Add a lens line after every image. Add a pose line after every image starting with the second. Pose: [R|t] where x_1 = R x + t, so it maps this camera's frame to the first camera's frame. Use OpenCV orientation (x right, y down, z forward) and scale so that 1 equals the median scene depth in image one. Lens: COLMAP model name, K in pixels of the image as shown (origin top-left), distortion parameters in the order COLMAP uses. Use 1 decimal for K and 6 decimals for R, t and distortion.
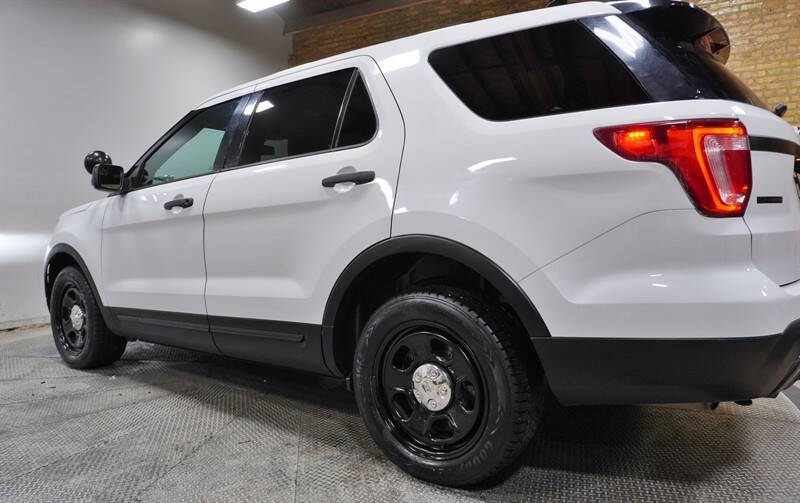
lens RADIAL K [[547.5, 0, 398.6], [0, 547.5, 249.9], [0, 0, 1]] dist [-0.039661, 0.018815]
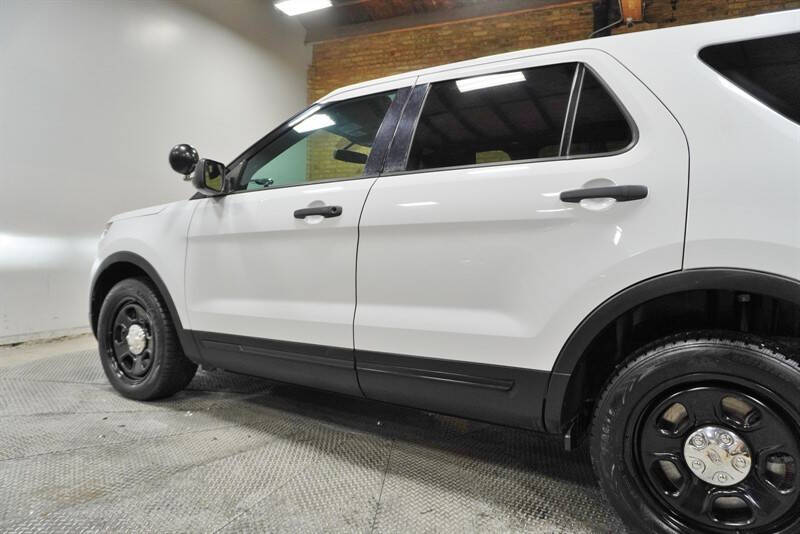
lens RADIAL K [[527.7, 0, 398.3], [0, 527.7, 261.1], [0, 0, 1]] dist [-0.034563, 0.022177]
pose [[0.995218, 0.046382, 0.085961, -0.331455], [-0.045011, 0.998827, -0.017826, -0.001599], [-0.086687, 0.013872, 0.996139, 0.181988]]
